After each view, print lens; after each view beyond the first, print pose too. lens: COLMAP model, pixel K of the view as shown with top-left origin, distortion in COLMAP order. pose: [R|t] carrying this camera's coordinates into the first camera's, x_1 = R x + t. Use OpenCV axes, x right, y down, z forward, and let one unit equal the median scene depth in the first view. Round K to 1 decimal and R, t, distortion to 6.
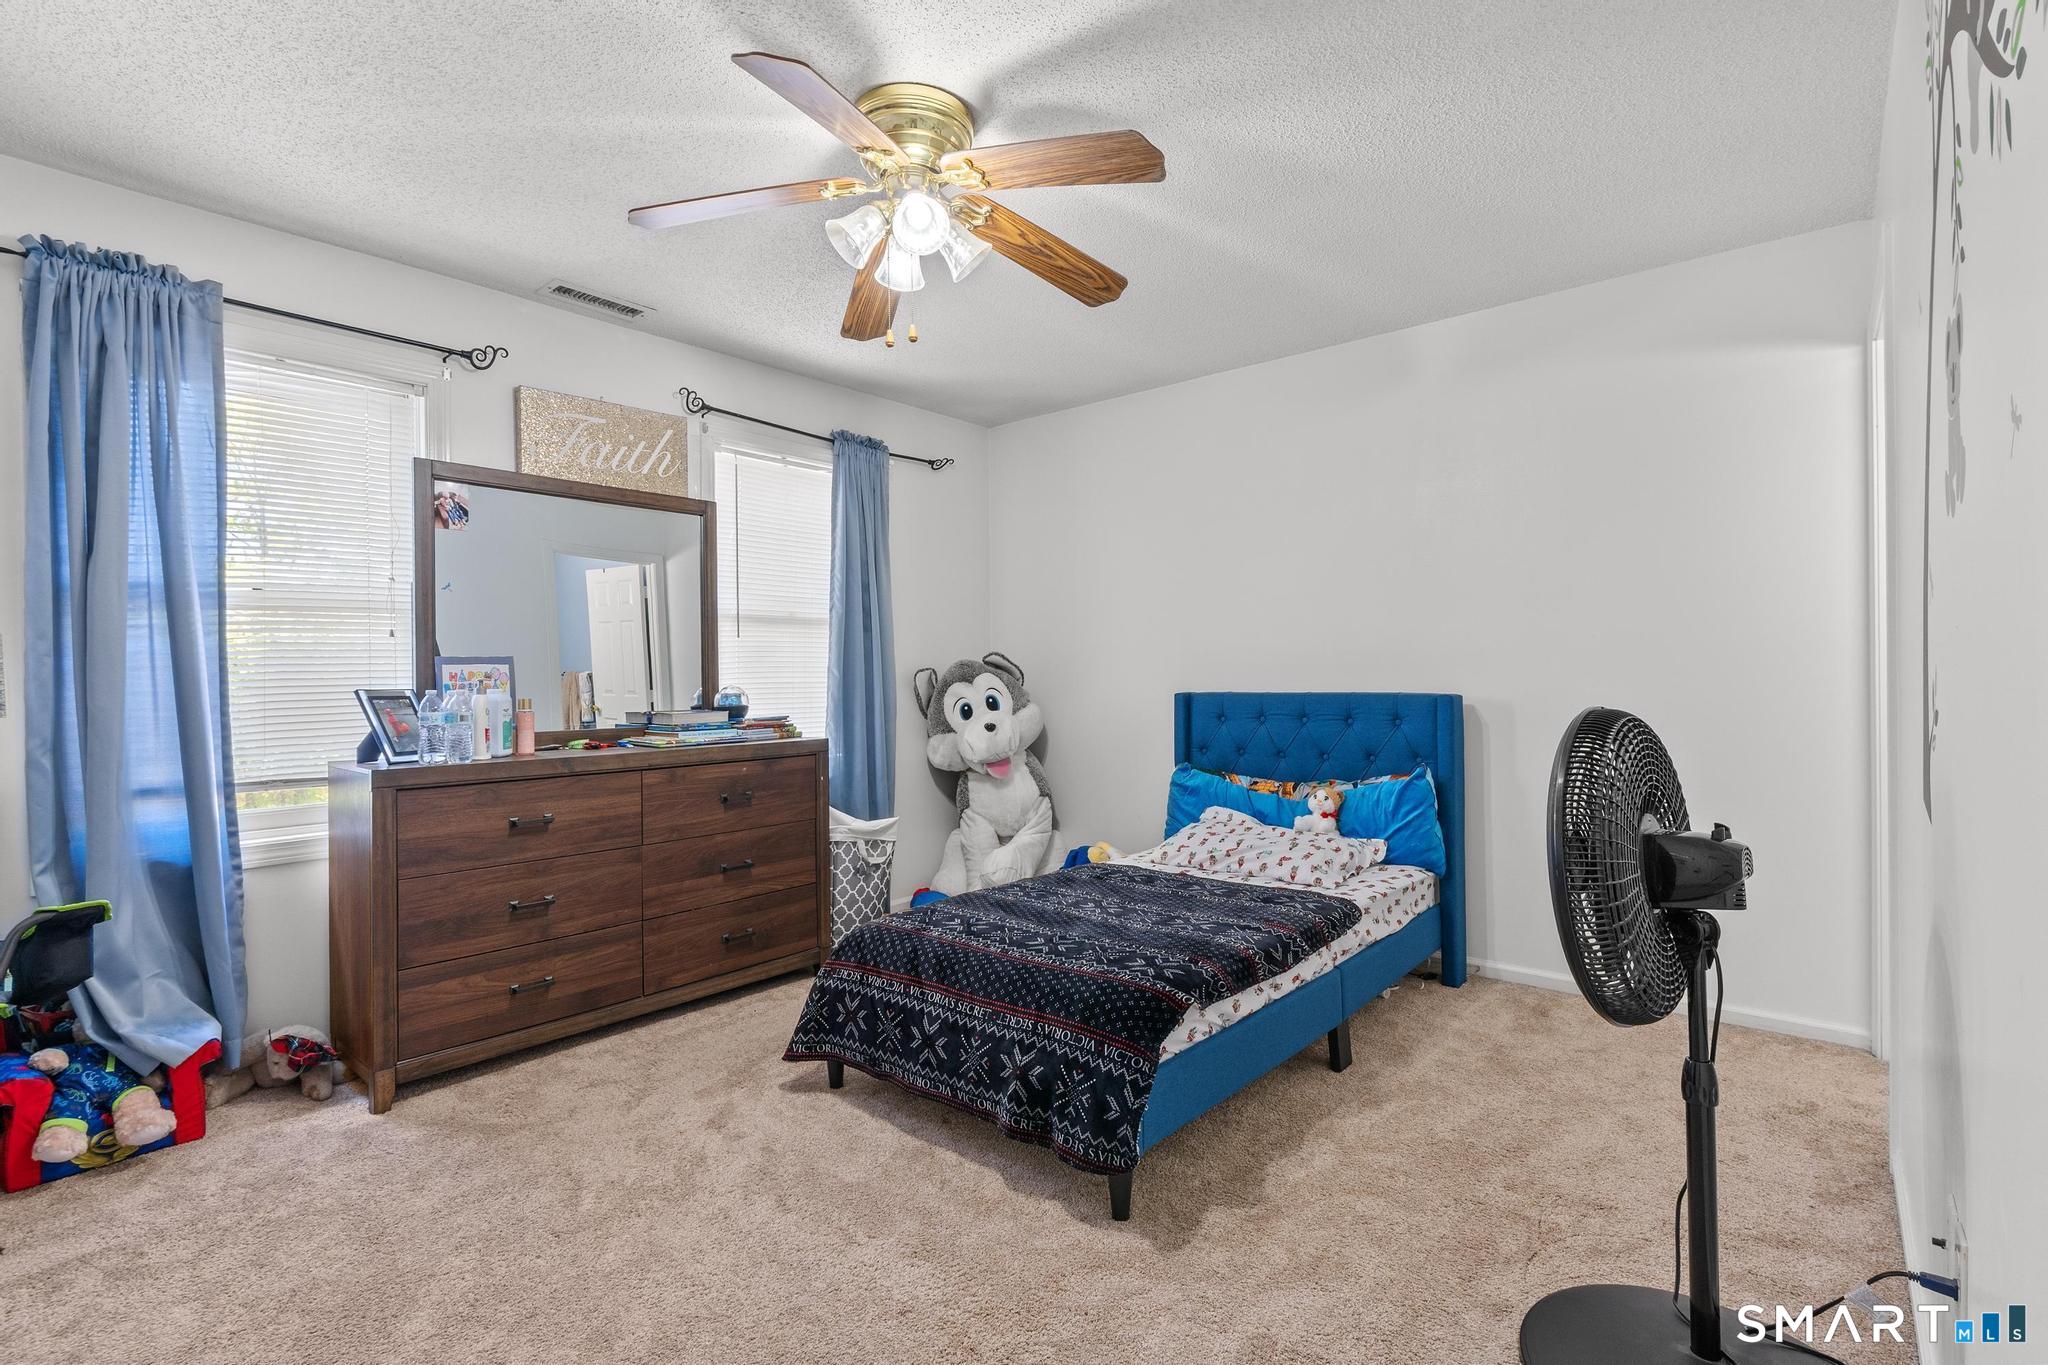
lens RADIAL K [[938.0, 0, 1020.6], [0, 938.0, 670.3], [0, 0, 1]] dist [-0.002402, 0.000239]
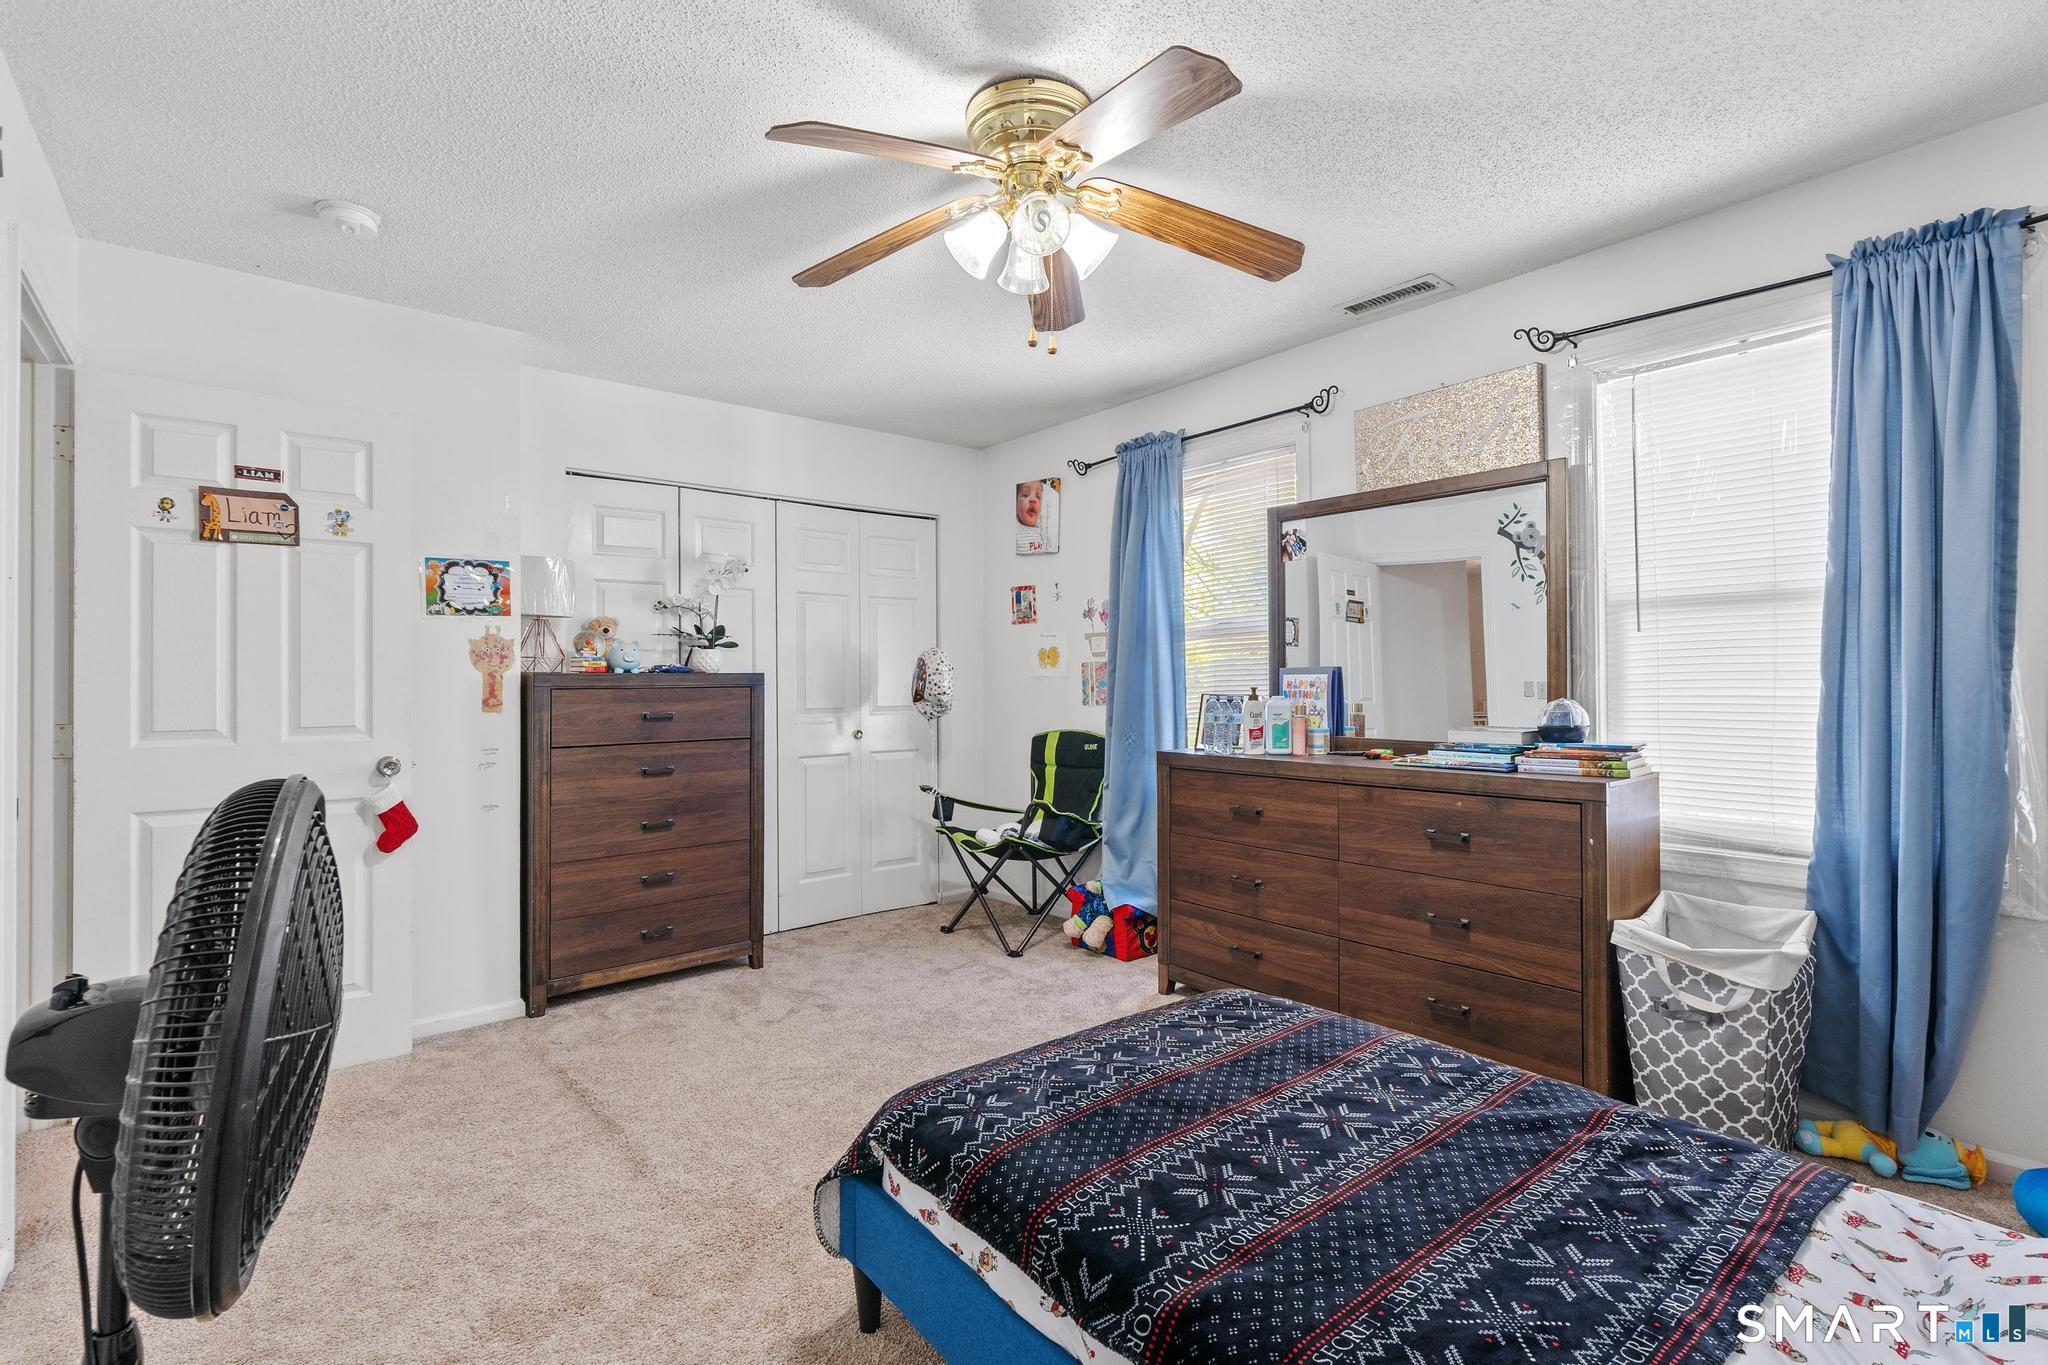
lens RADIAL K [[938.0, 0, 1020.6], [0, 938.0, 670.3], [0, 0, 1]] dist [-0.002402, 0.000239]
pose [[-0.171224, -0.001073, -0.985232, 0.620412], [0.011740, 0.999926, -0.003129, -0.011449], [0.985162, -0.012102, -0.171198, 0.858748]]
